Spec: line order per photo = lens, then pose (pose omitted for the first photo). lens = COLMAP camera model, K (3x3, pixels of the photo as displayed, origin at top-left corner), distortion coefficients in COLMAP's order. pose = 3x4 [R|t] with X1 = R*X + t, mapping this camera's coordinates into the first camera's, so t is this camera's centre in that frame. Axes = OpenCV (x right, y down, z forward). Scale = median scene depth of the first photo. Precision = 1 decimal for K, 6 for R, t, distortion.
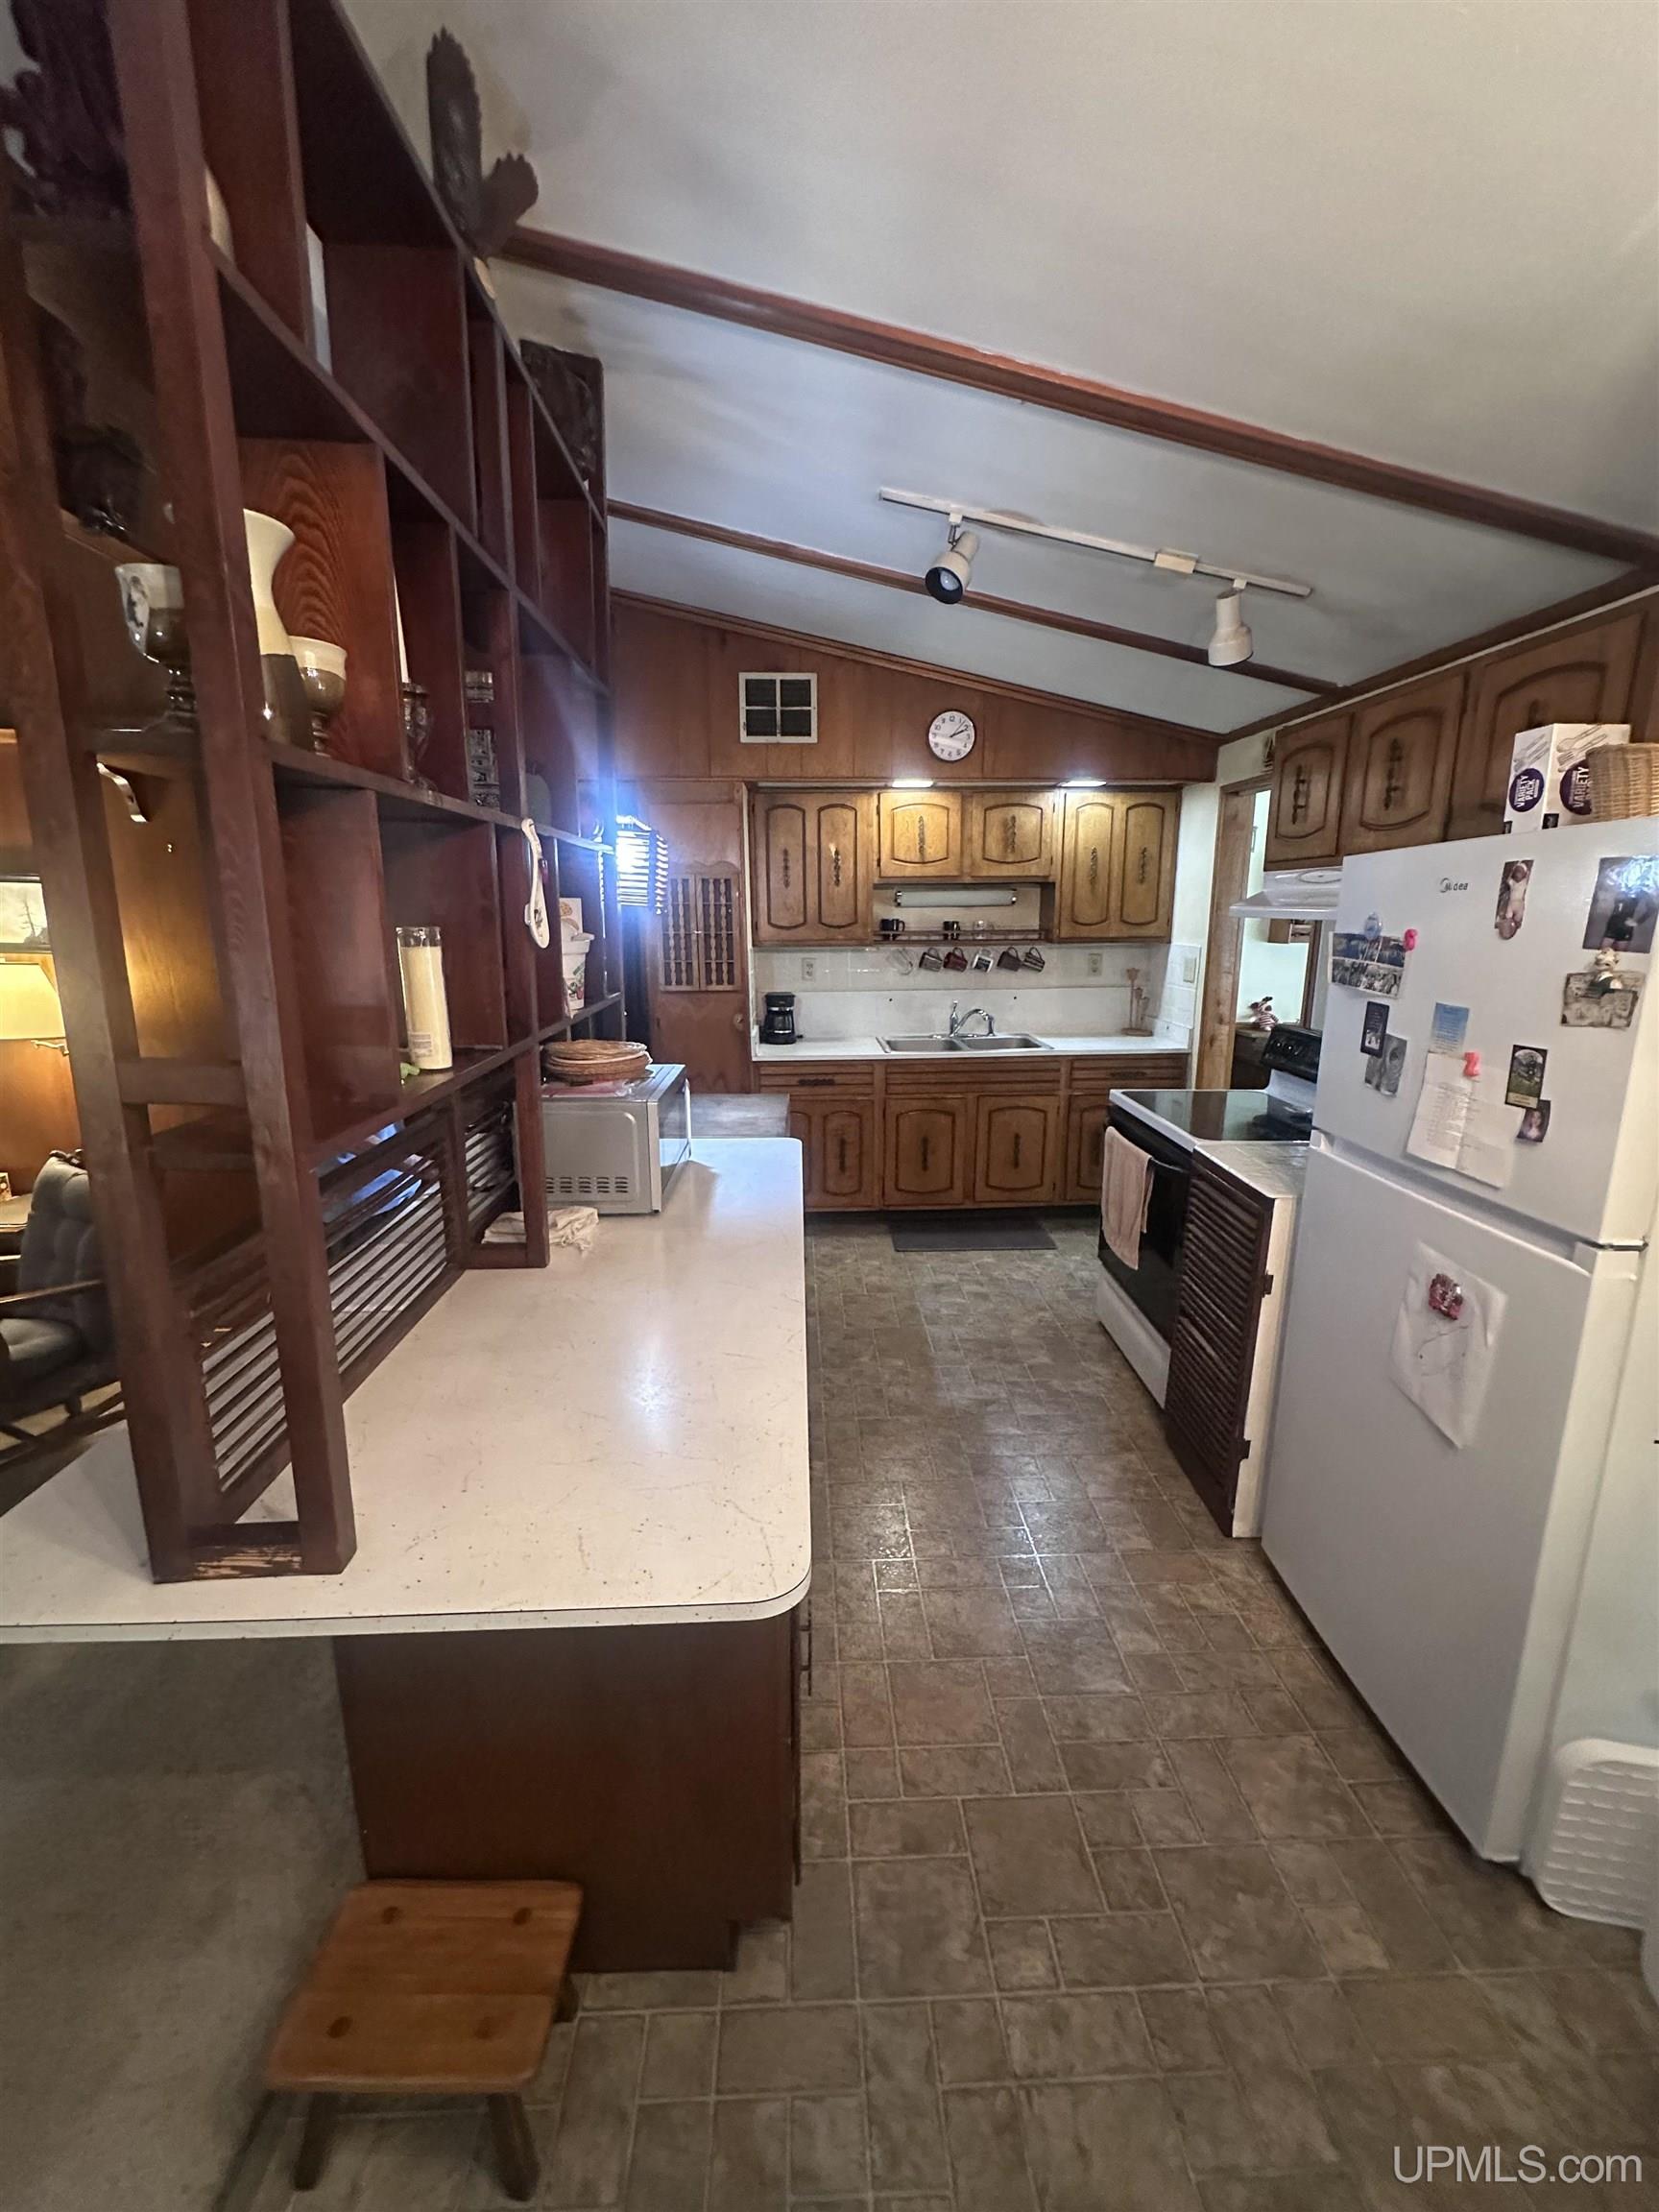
lens RADIAL K [[899.4, 0, 829.5], [0, 899.4, 1106.0], [0, 0, 1]] dist [0.001259, 0.000360]
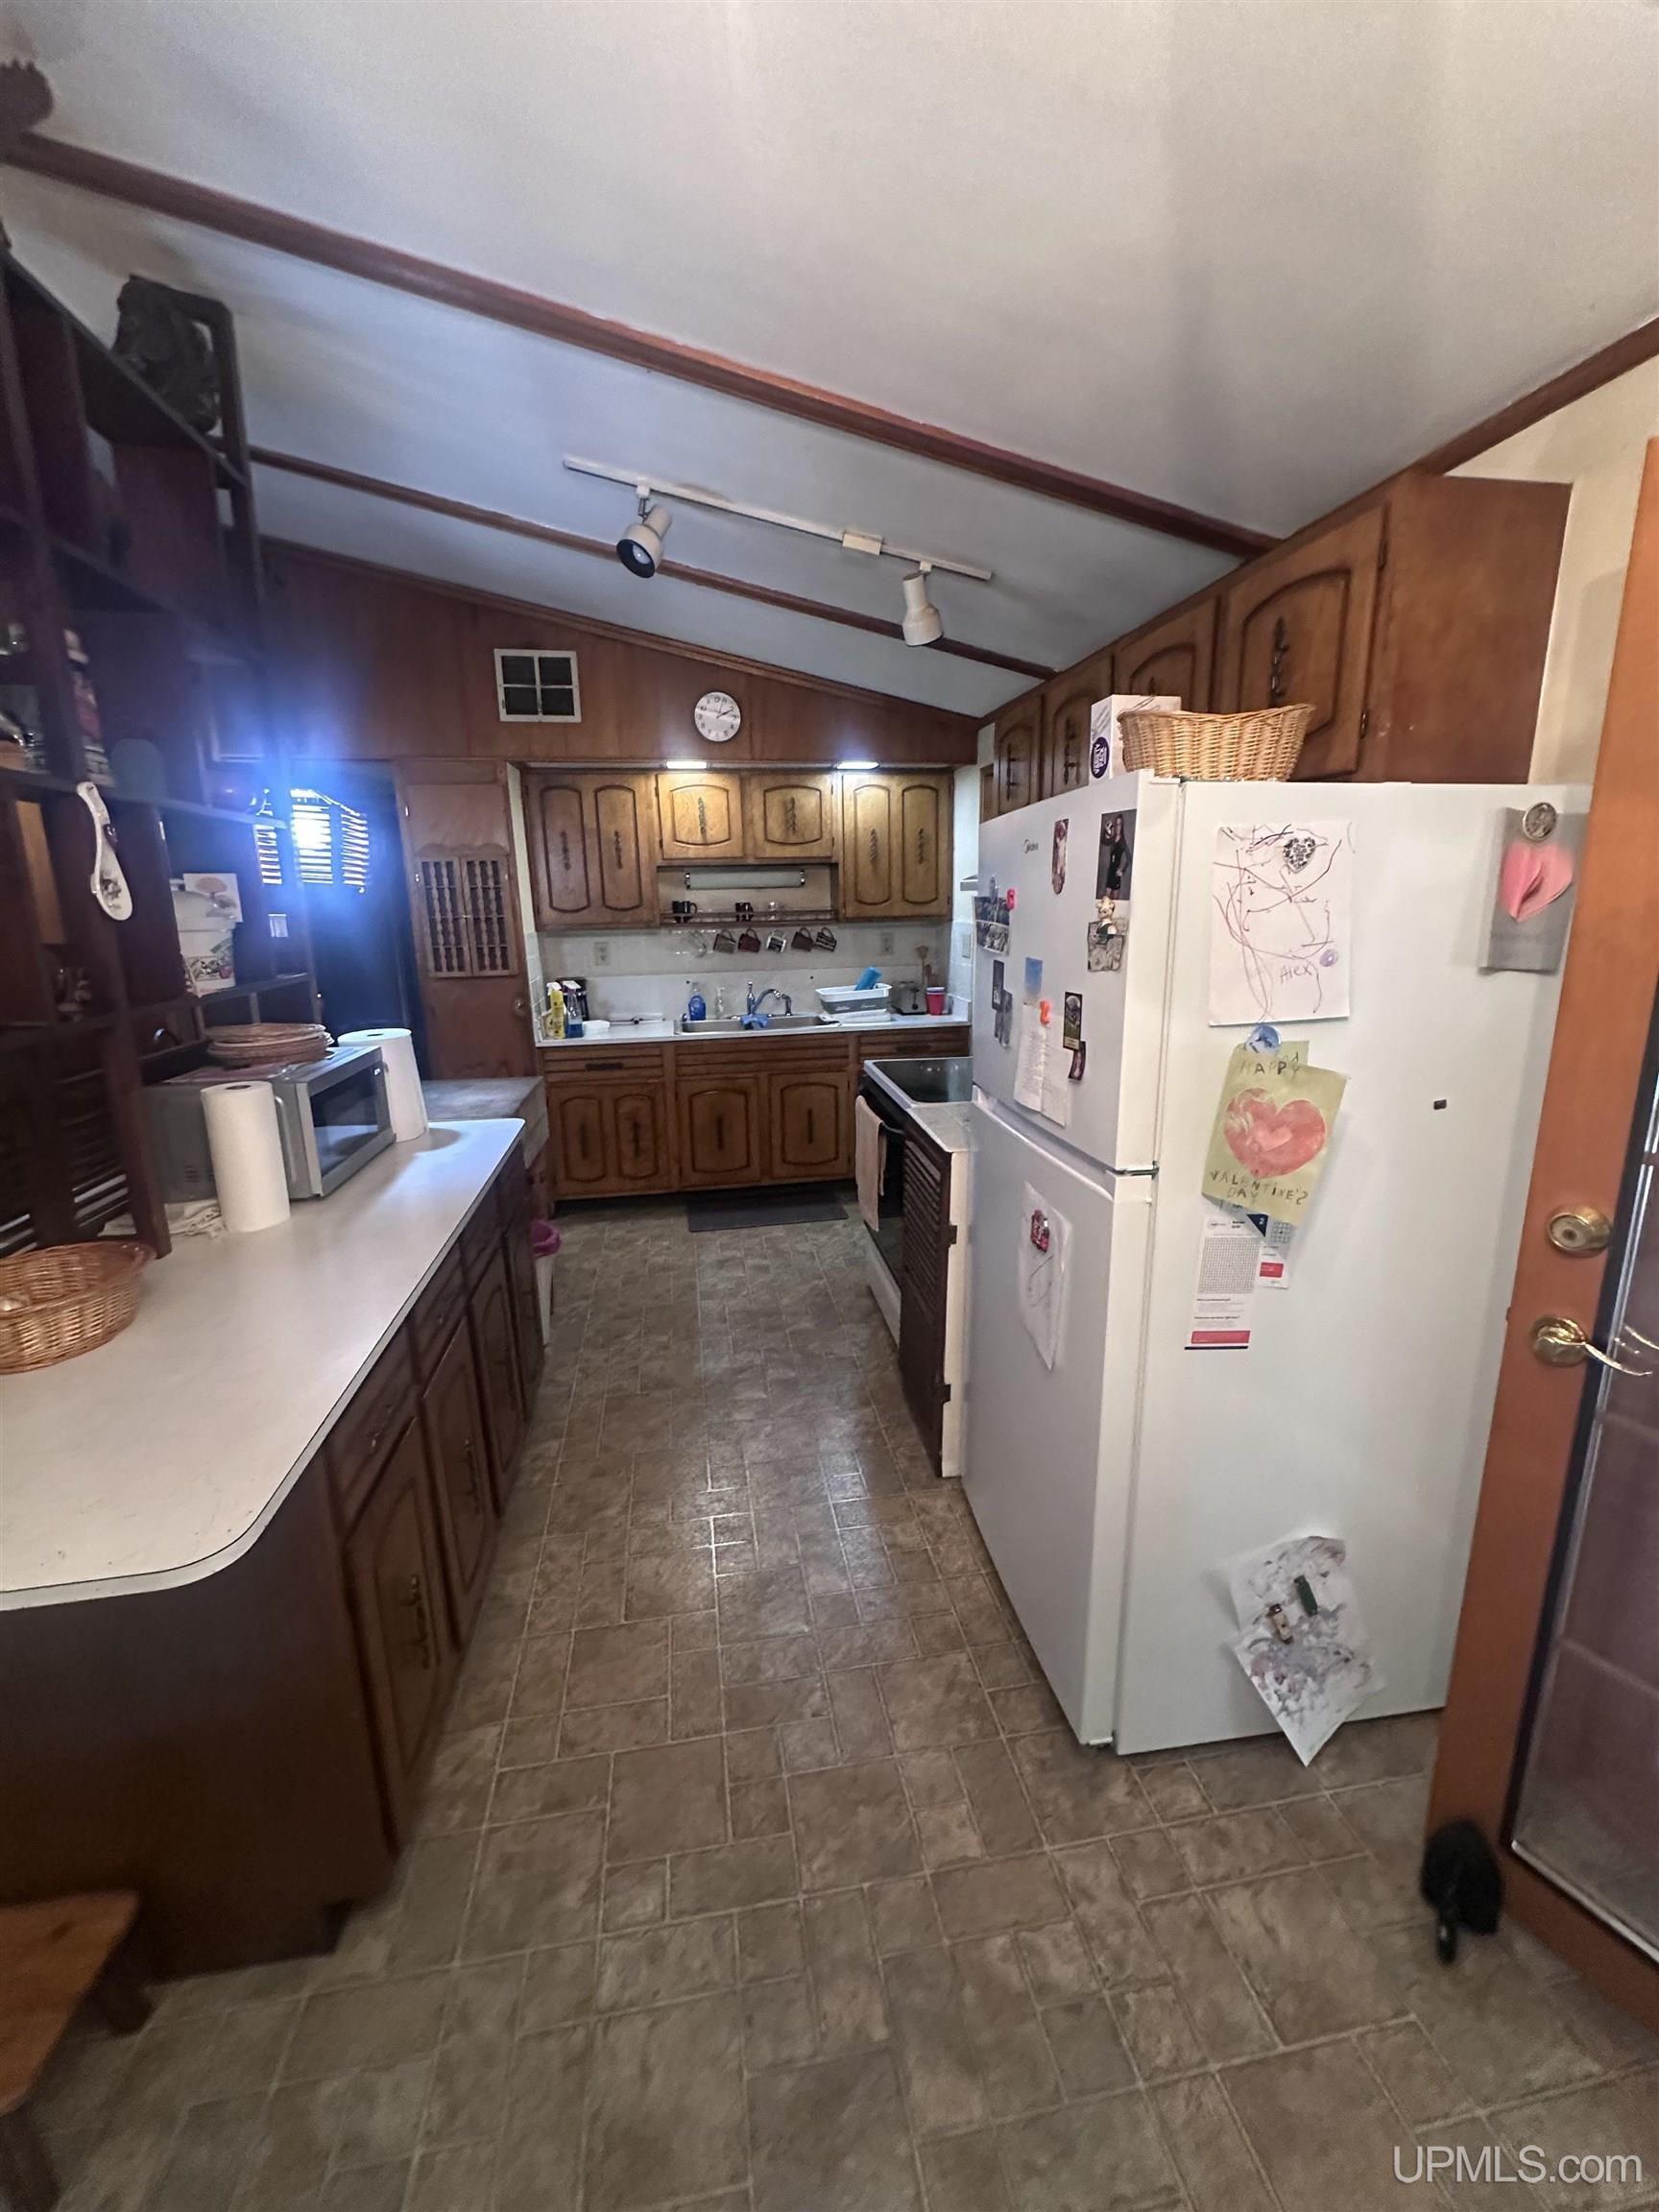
lens RADIAL K [[889.7, 0, 829.5], [0, 889.7, 1106.0], [0, 0, 1]] dist [0.000963, -0.000149]
pose [[0.991802, -0.041558, 0.120835, 0.223694], [0.040120, 0.999092, 0.014317, 0.027020], [-0.121320, -0.009352, 0.992569, -0.014625]]
